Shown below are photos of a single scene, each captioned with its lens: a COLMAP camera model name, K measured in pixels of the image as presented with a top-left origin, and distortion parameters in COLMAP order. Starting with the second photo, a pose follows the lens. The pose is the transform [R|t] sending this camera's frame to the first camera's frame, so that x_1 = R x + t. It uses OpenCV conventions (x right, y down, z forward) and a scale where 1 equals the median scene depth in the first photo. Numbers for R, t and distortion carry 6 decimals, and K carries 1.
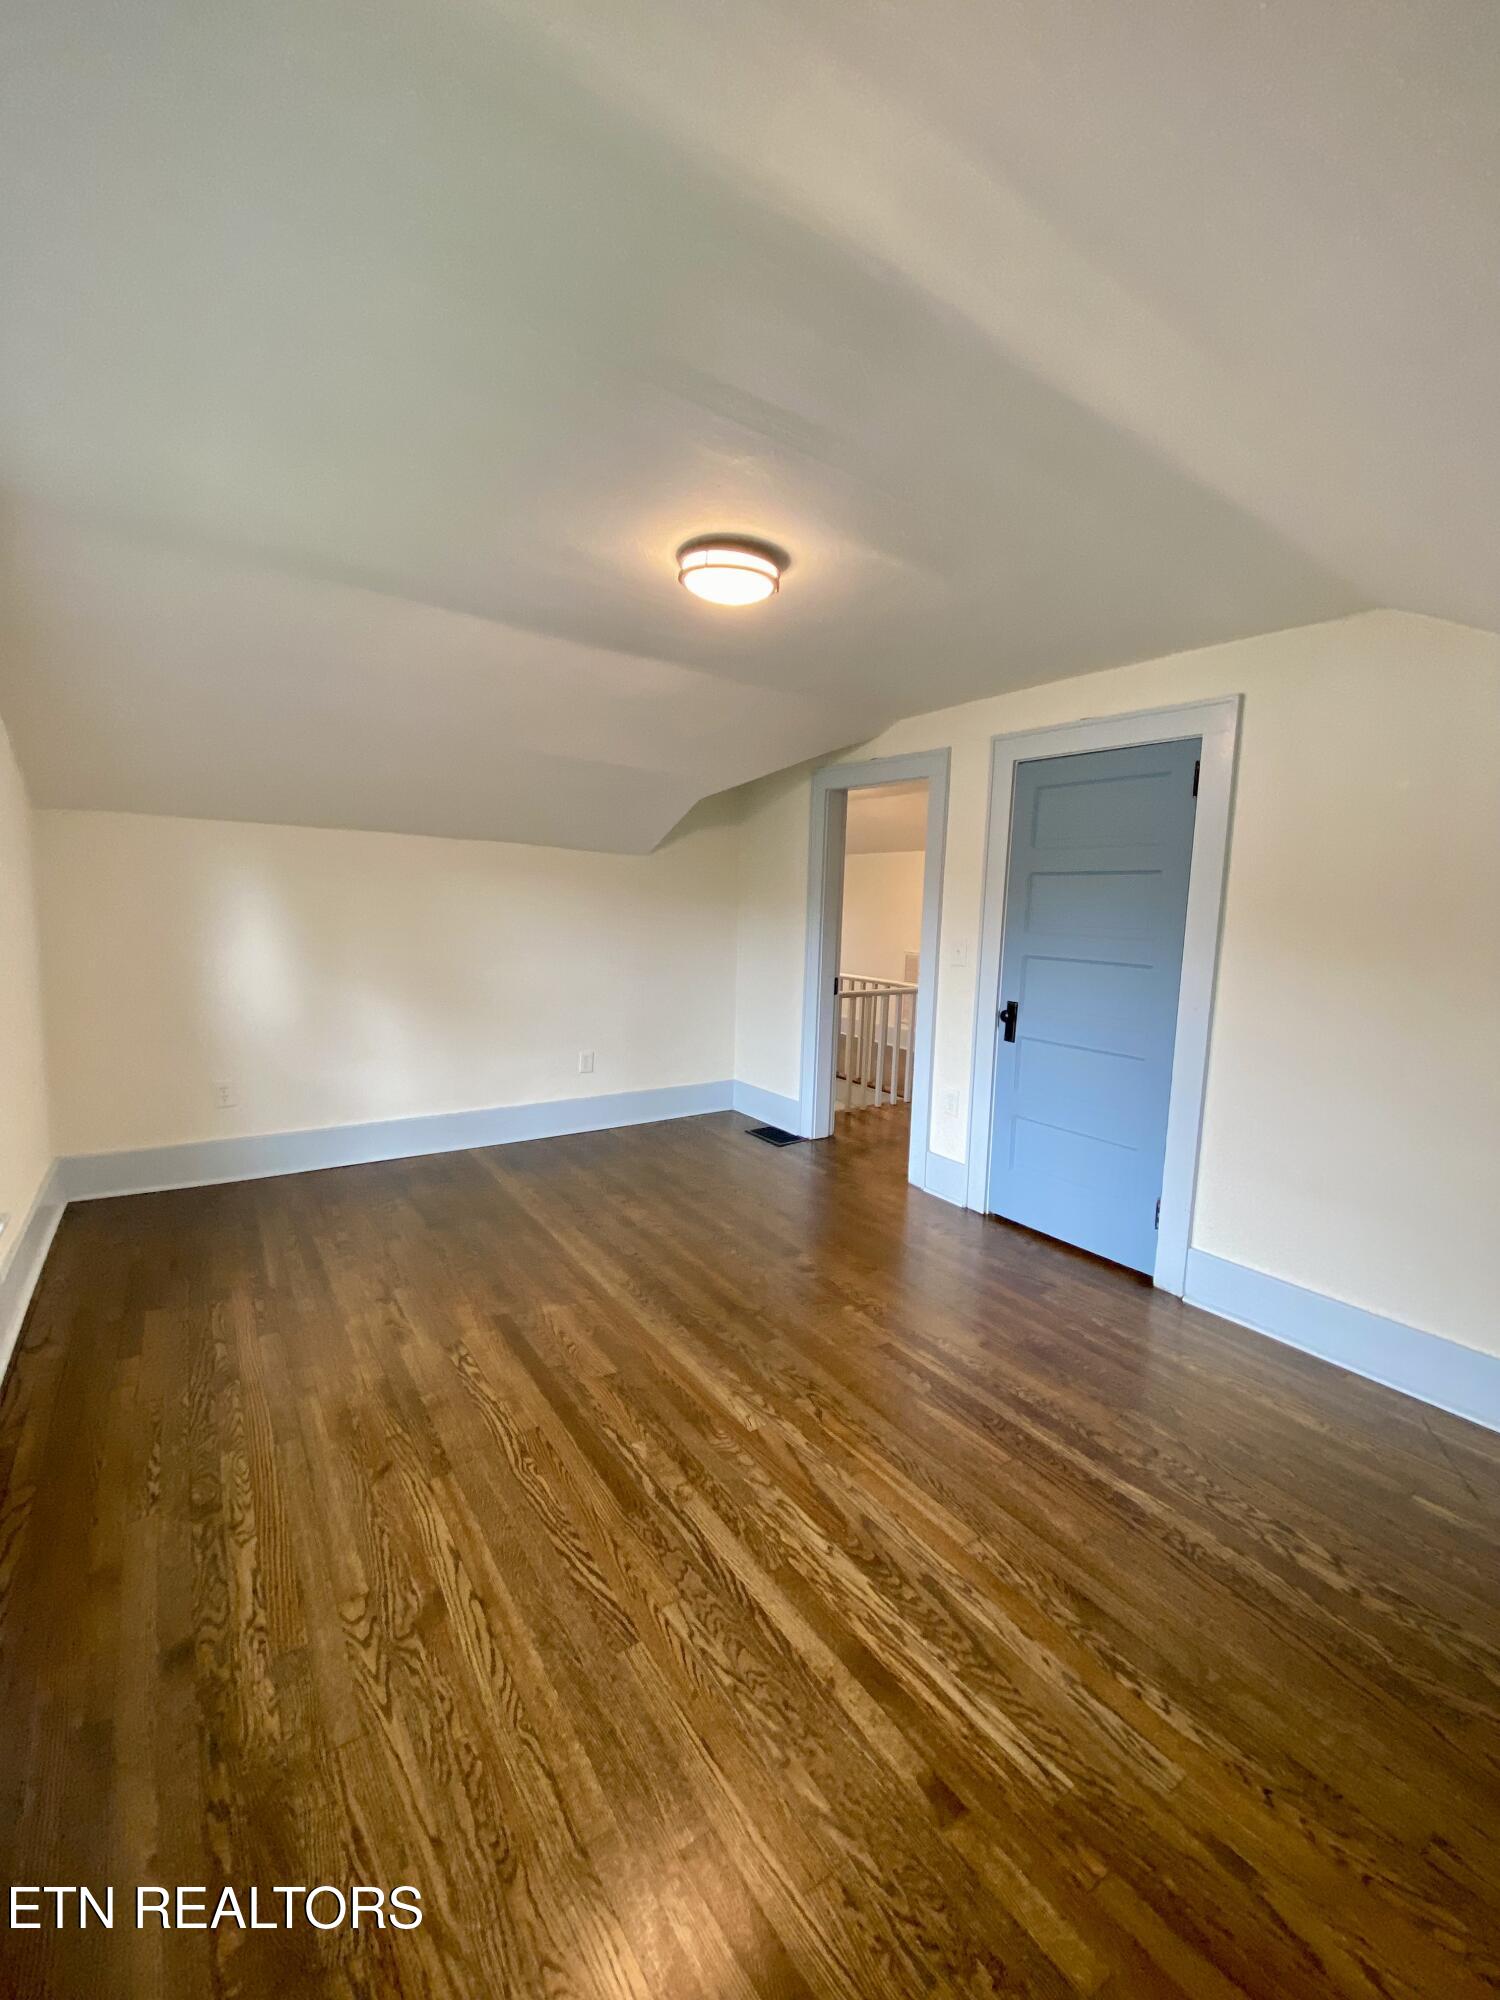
lens RADIAL K [[805.1, 0, 745.7], [0, 805.1, 999.3], [0, 0, 1]] dist [-0.000503, -0.000016]
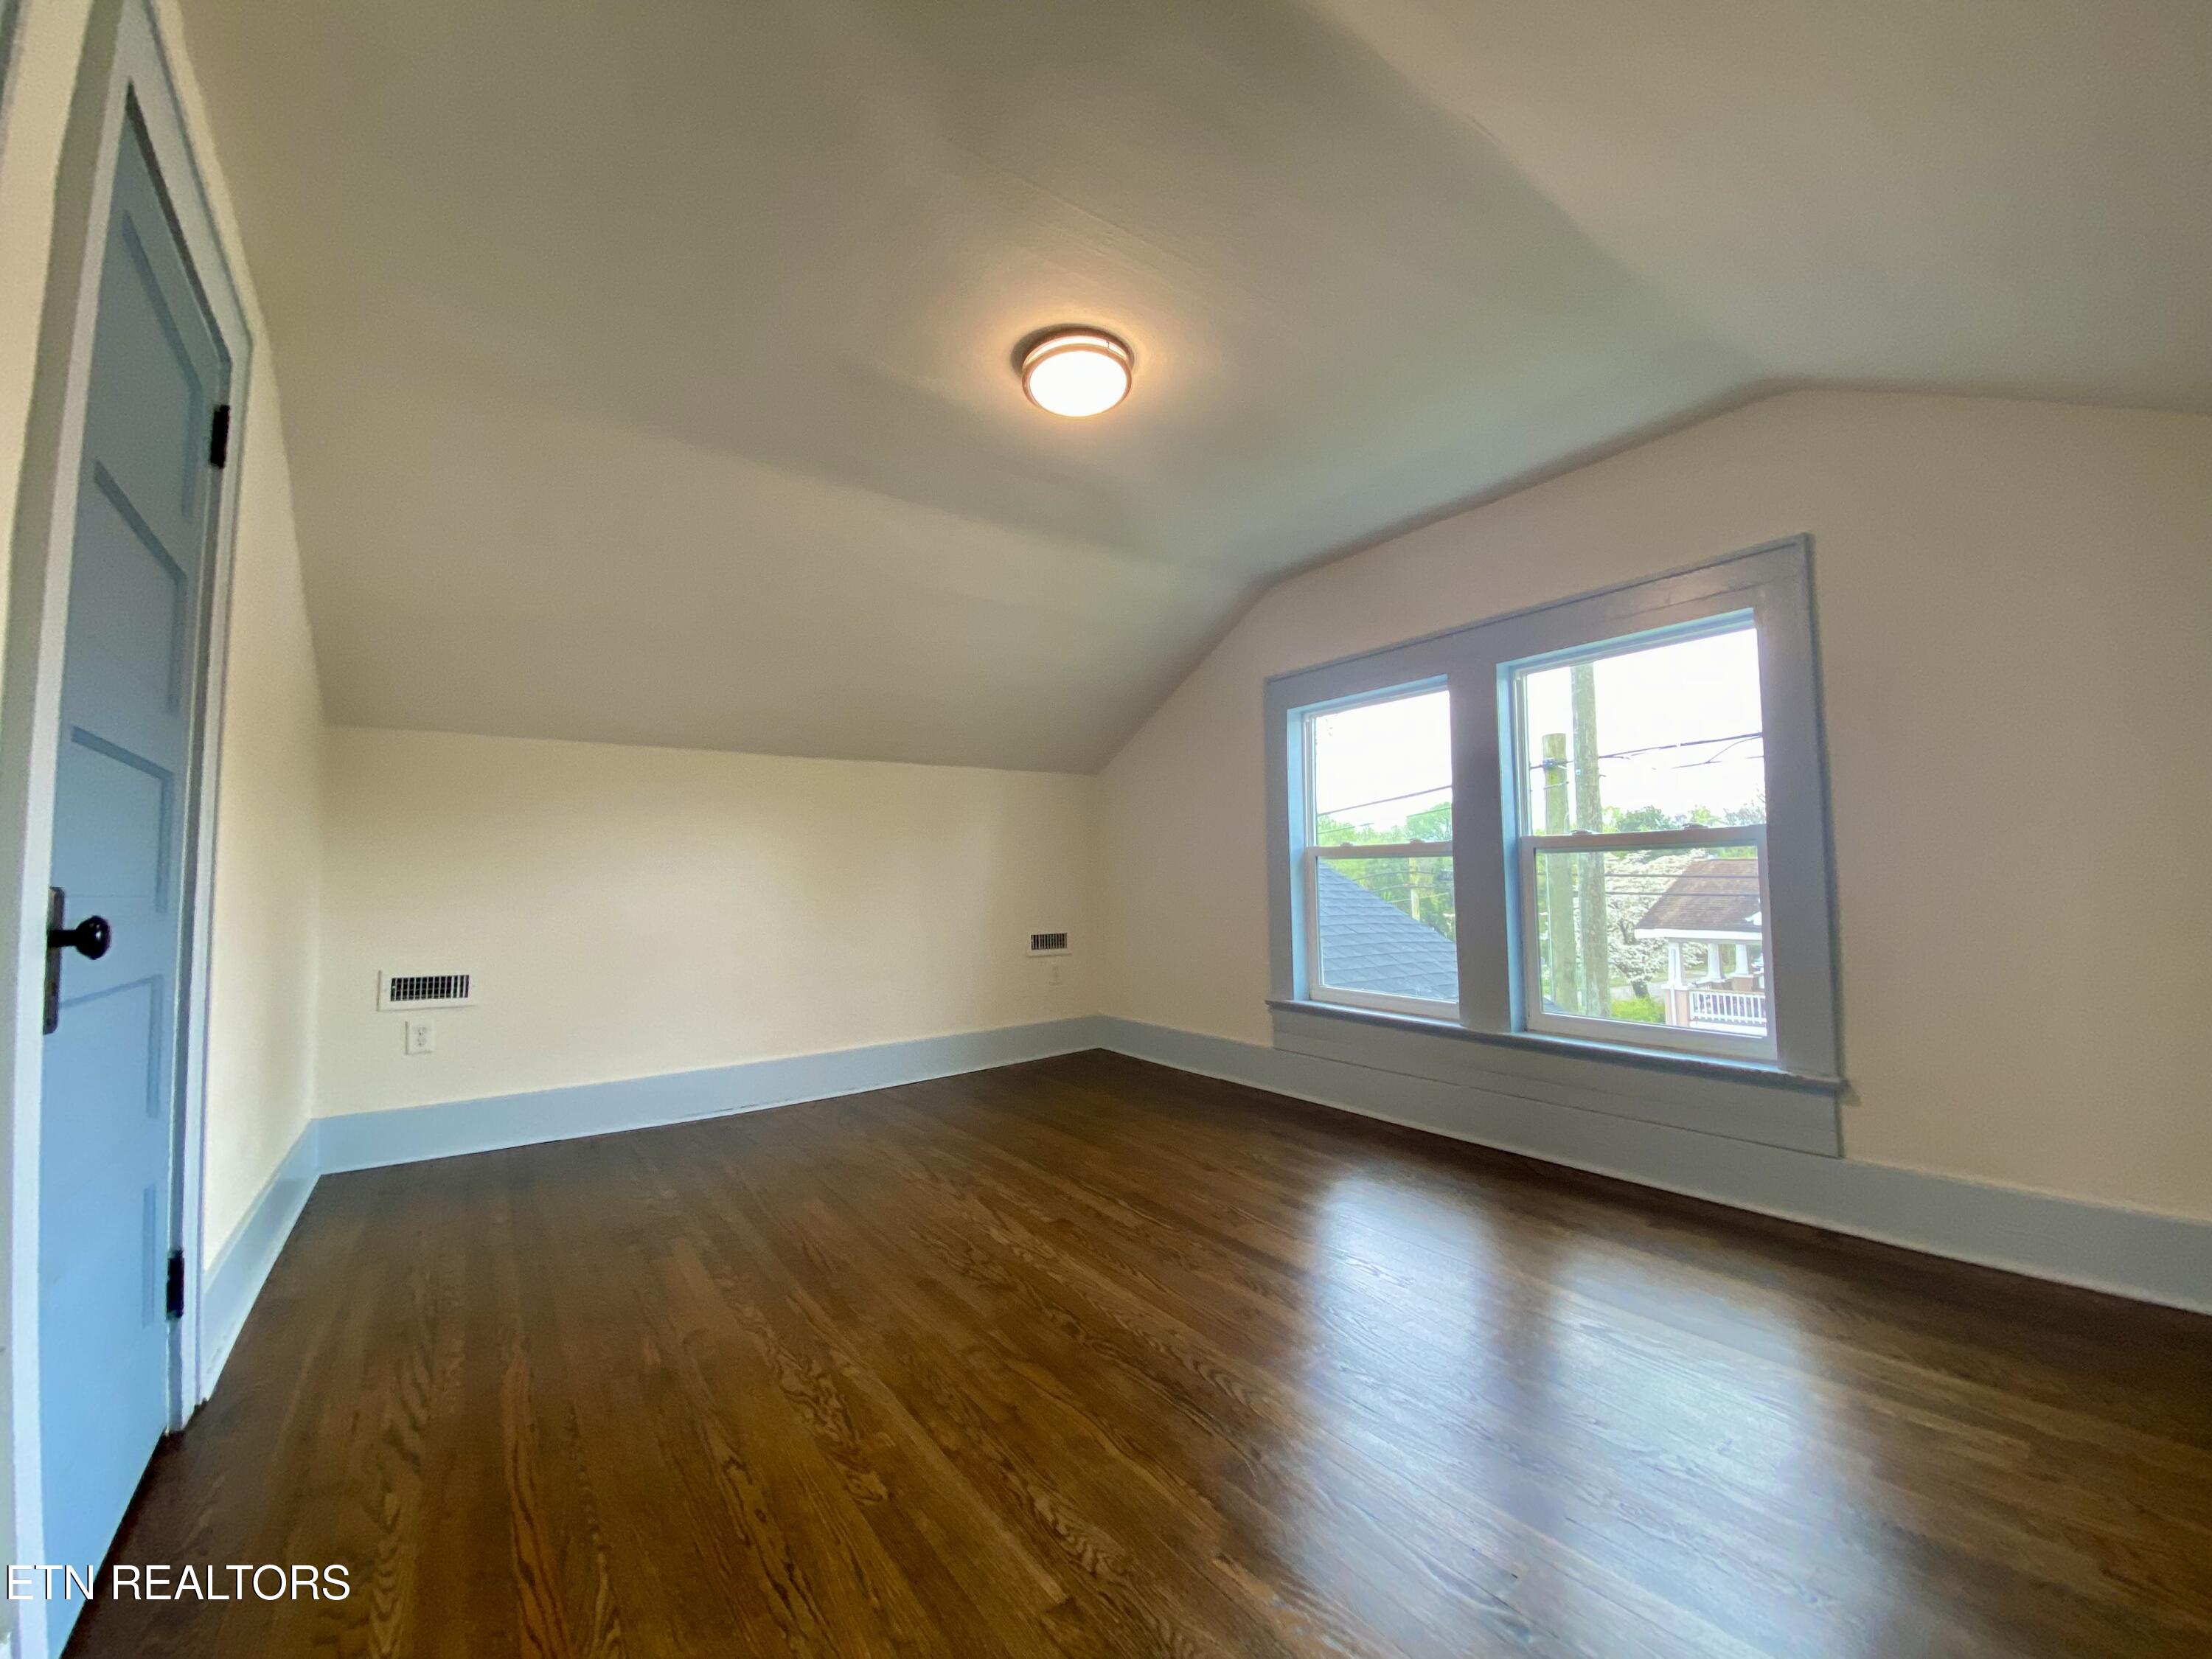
lens RADIAL K [[890.5, 0, 1110.5], [0, 890.5, 831.3], [0, 0, 1]] dist [-0.000503, -0.000016]
pose [[-0.999506, -0.021119, -0.023286, -0.050883], [-0.022497, 0.997909, 0.060592, -0.071969], [0.021958, 0.061086, -0.997891, 2.242312]]
